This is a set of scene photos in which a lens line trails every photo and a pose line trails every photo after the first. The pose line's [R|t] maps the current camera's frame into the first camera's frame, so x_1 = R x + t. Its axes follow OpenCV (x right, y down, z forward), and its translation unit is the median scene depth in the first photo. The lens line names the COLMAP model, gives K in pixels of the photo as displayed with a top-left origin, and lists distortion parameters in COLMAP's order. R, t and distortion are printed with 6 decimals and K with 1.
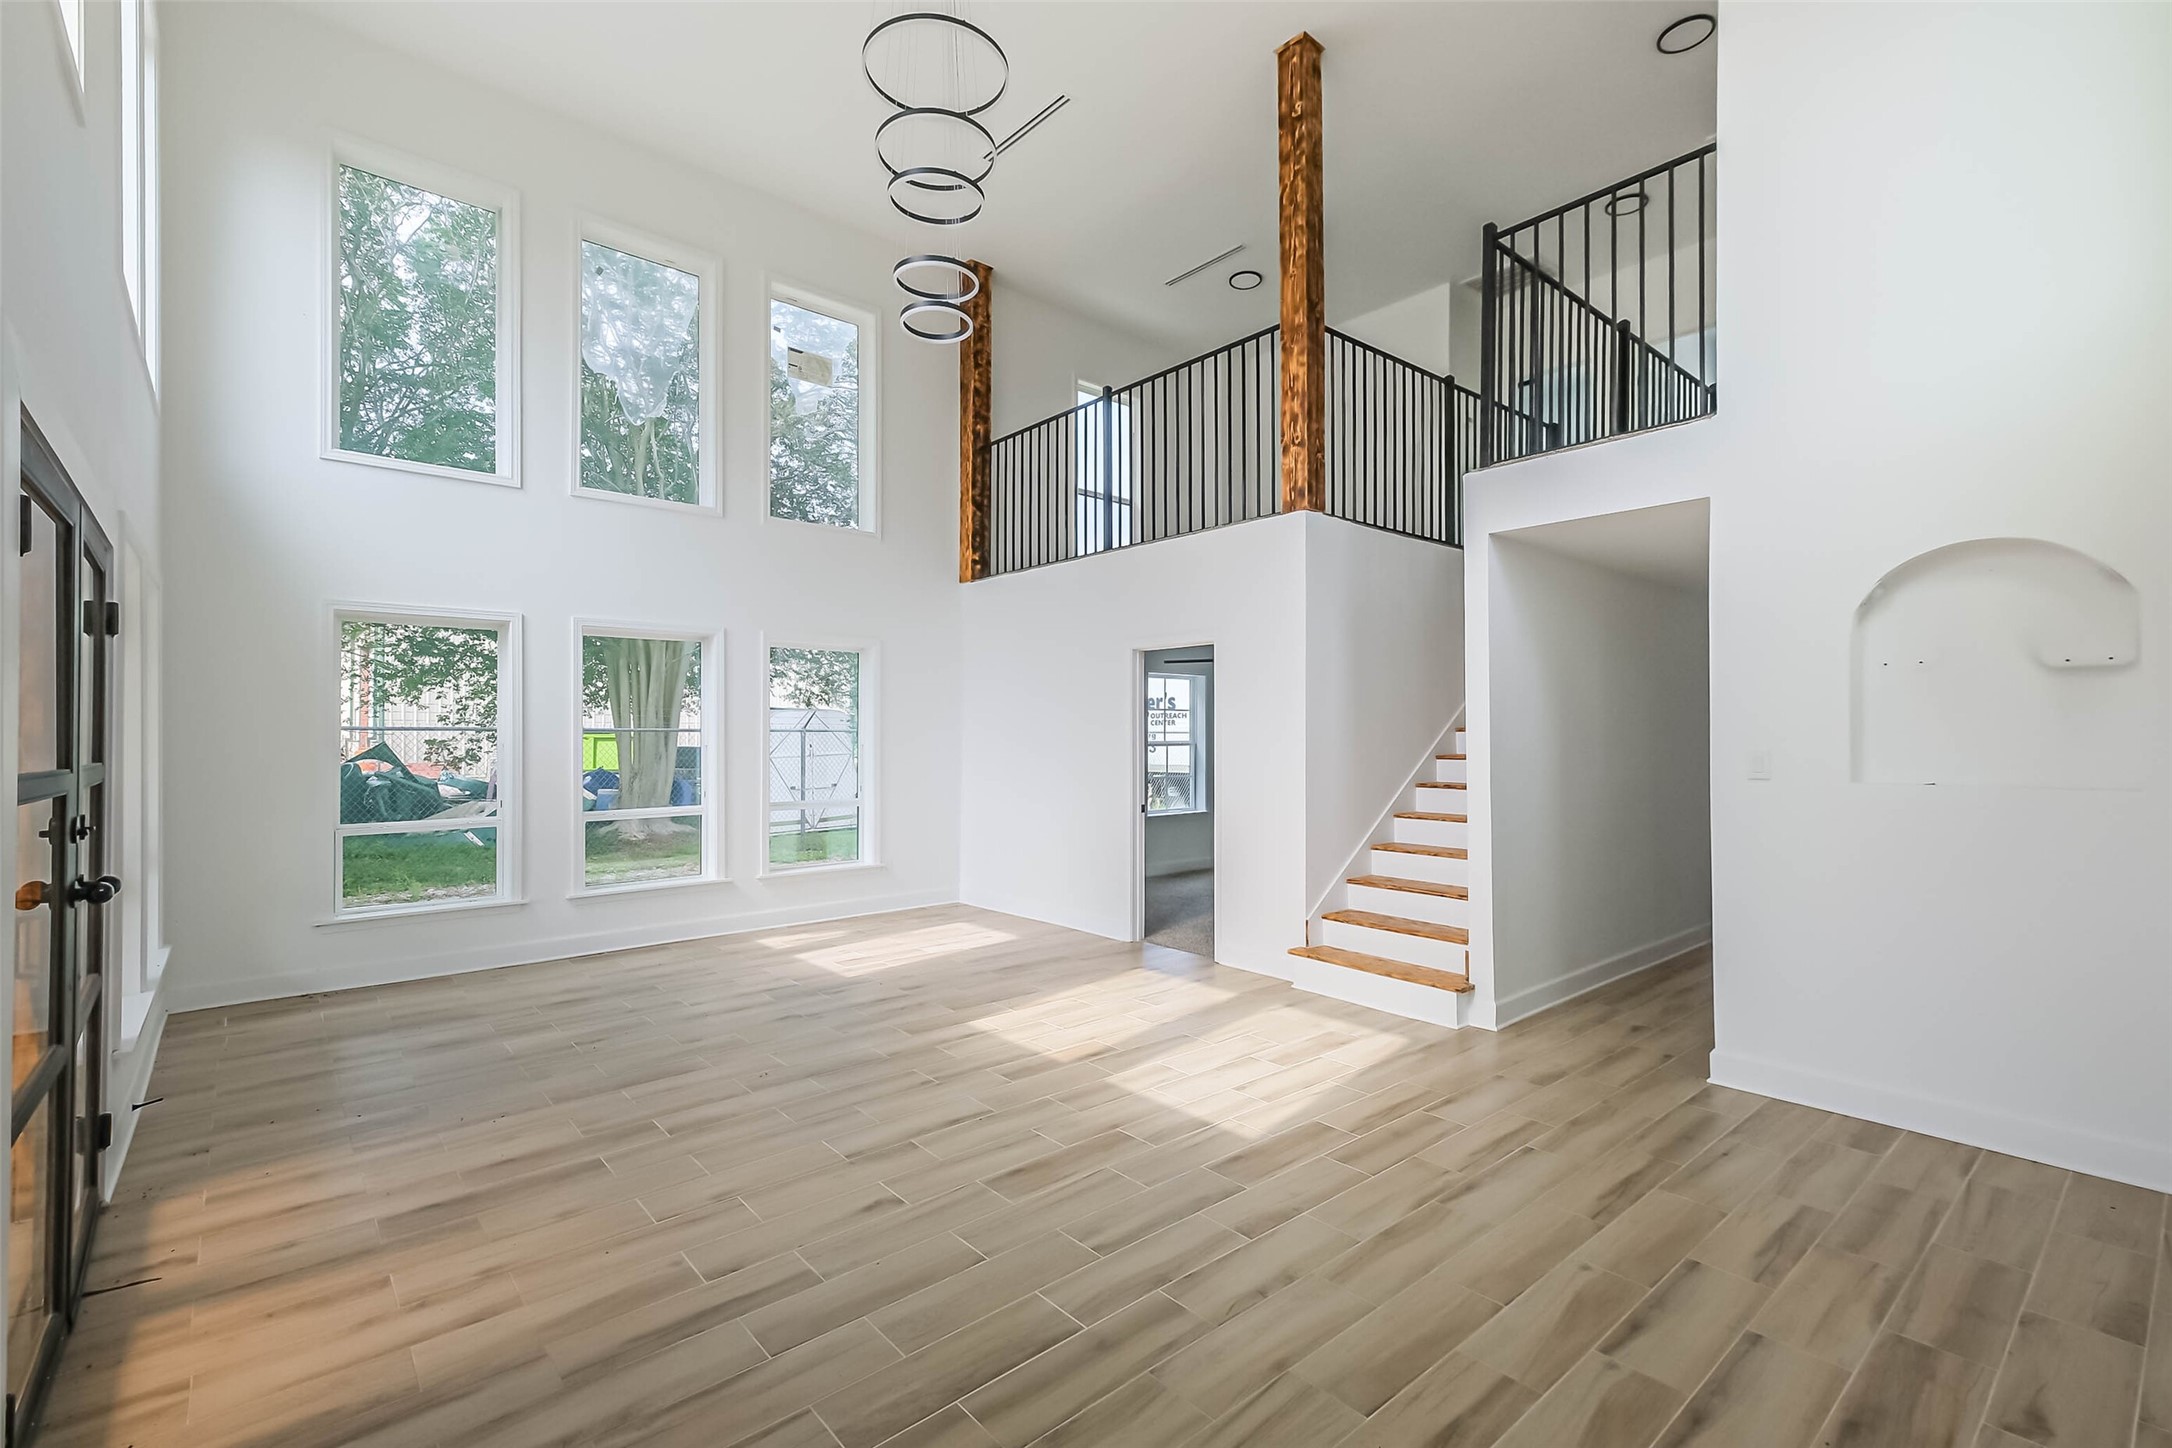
lens RADIAL K [[965.4, 0, 1096.3], [0, 965.4, 722.8], [0, 0, 1]] dist [0.010323, -0.000476]
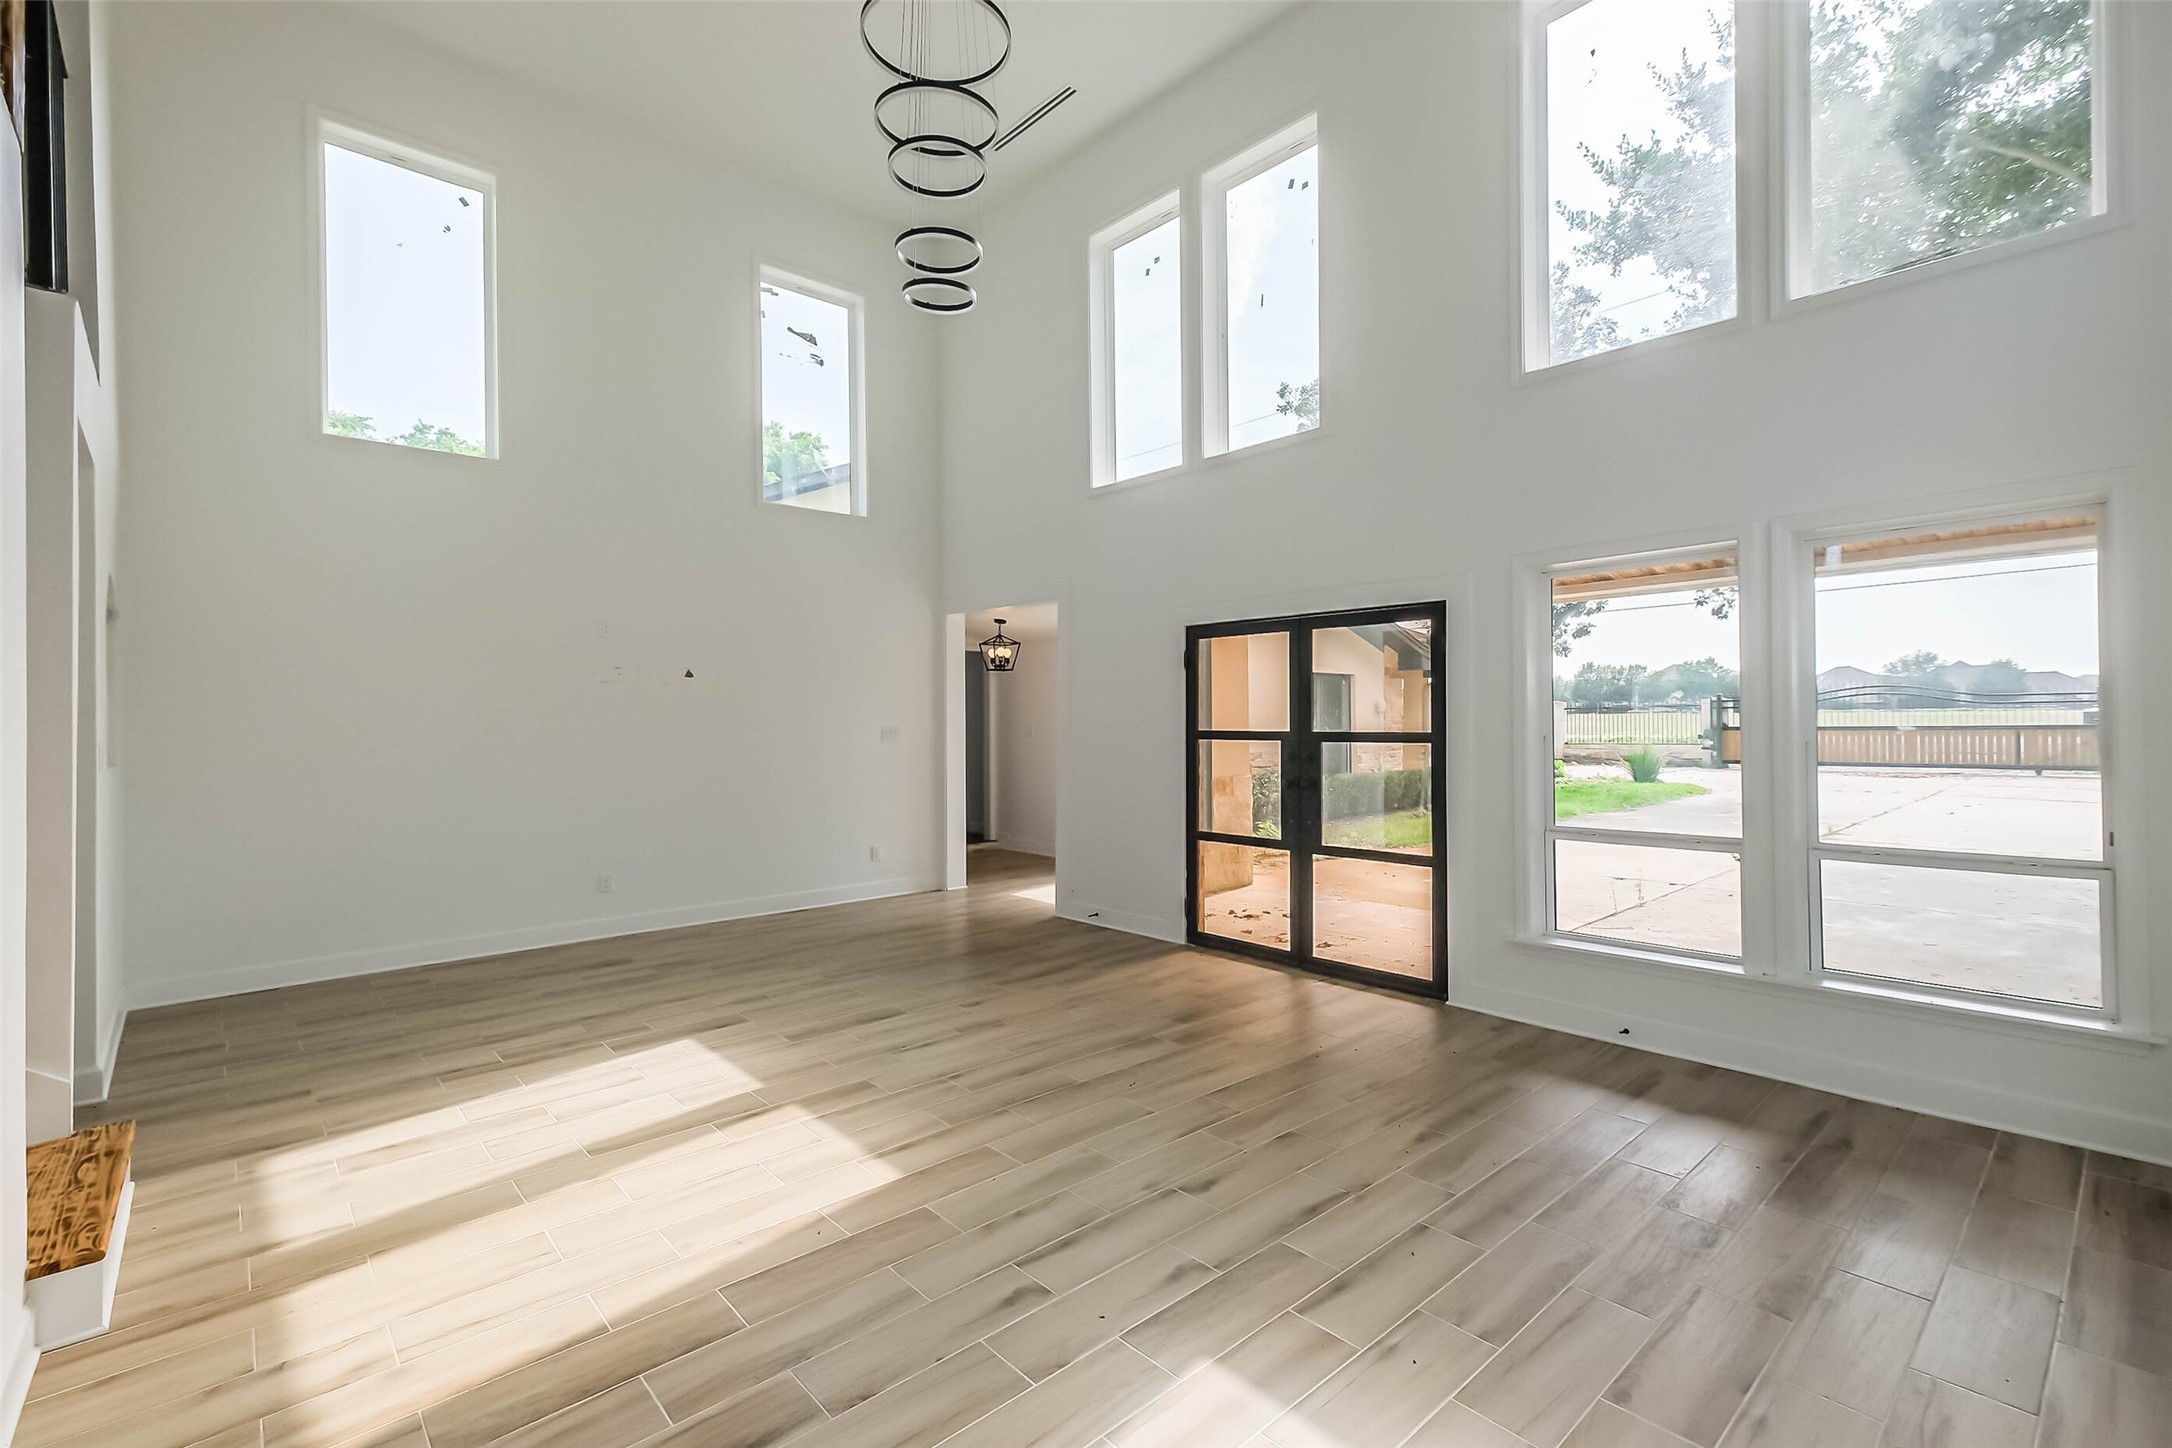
lens RADIAL K [[965.4, 0, 1096.3], [0, 965.4, 722.8], [0, 0, 1]] dist [0.010323, -0.000476]
pose [[-0.999637, 0.008832, -0.025446, -0.318380], [0.009107, 0.999901, -0.010707, 0.030353], [0.025349, -0.010935, -0.999619, 2.124757]]
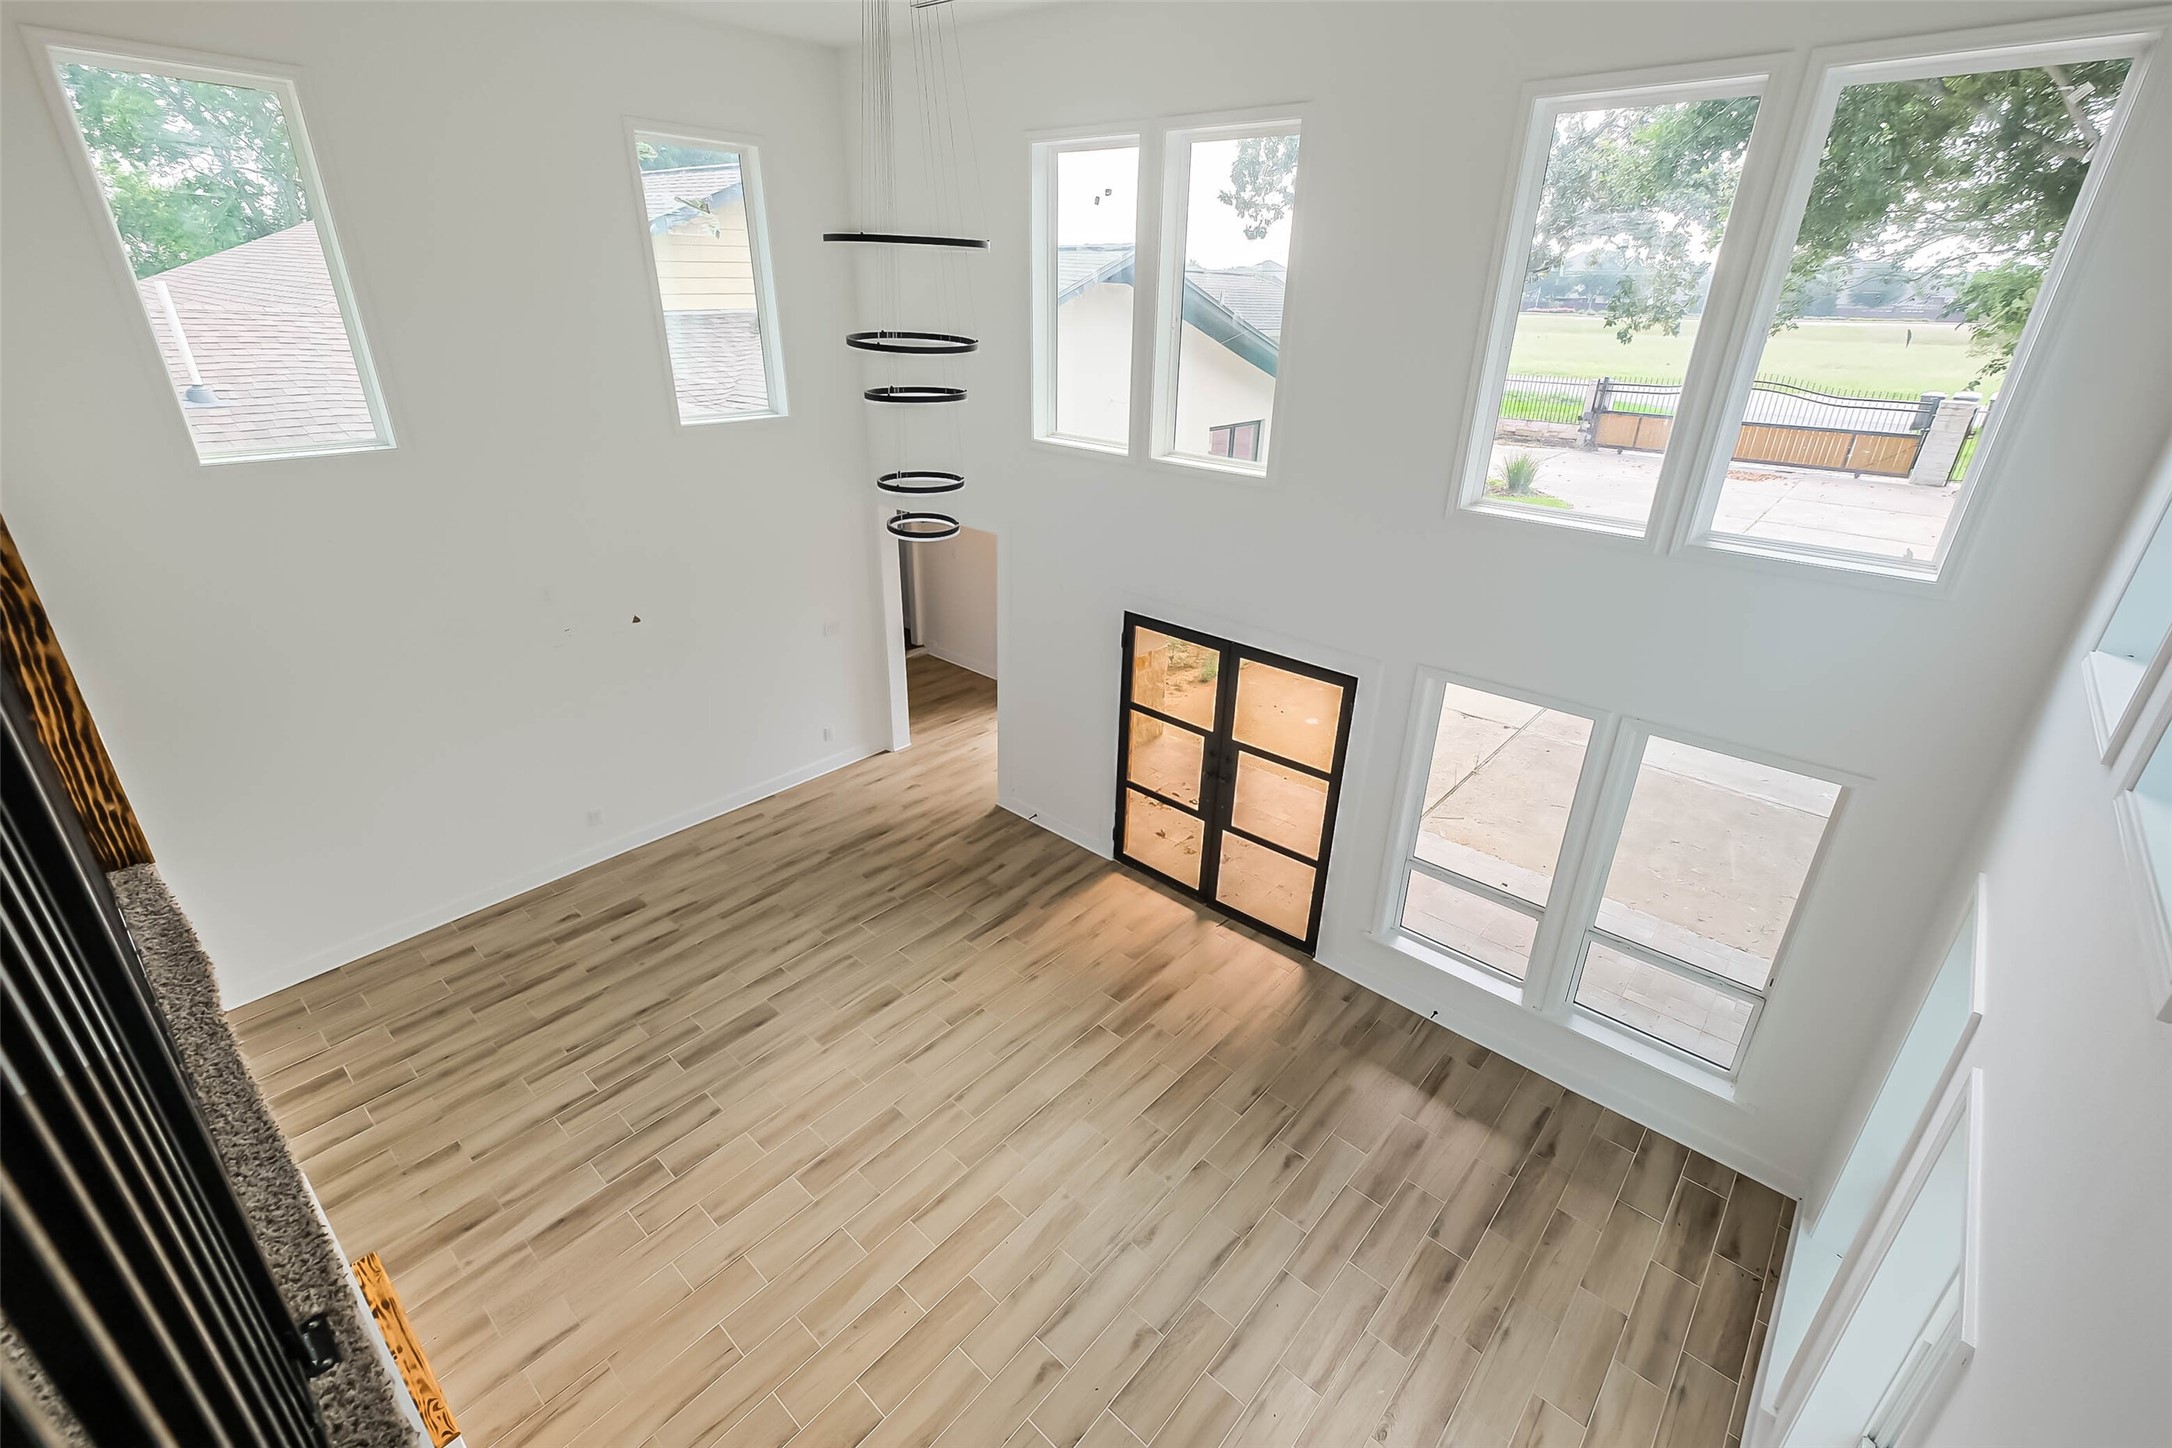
lens RADIAL K [[946.6, 0, 1097.8], [0, 946.6, 729.8], [0, 0, 1]] dist [0.018135, 0.000045]
pose [[-0.990224, 0.035388, -0.134926, -0.220928], [-0.023070, 0.912416, 0.408614, -0.671122], [0.137568, 0.407732, -0.902679, 2.142824]]
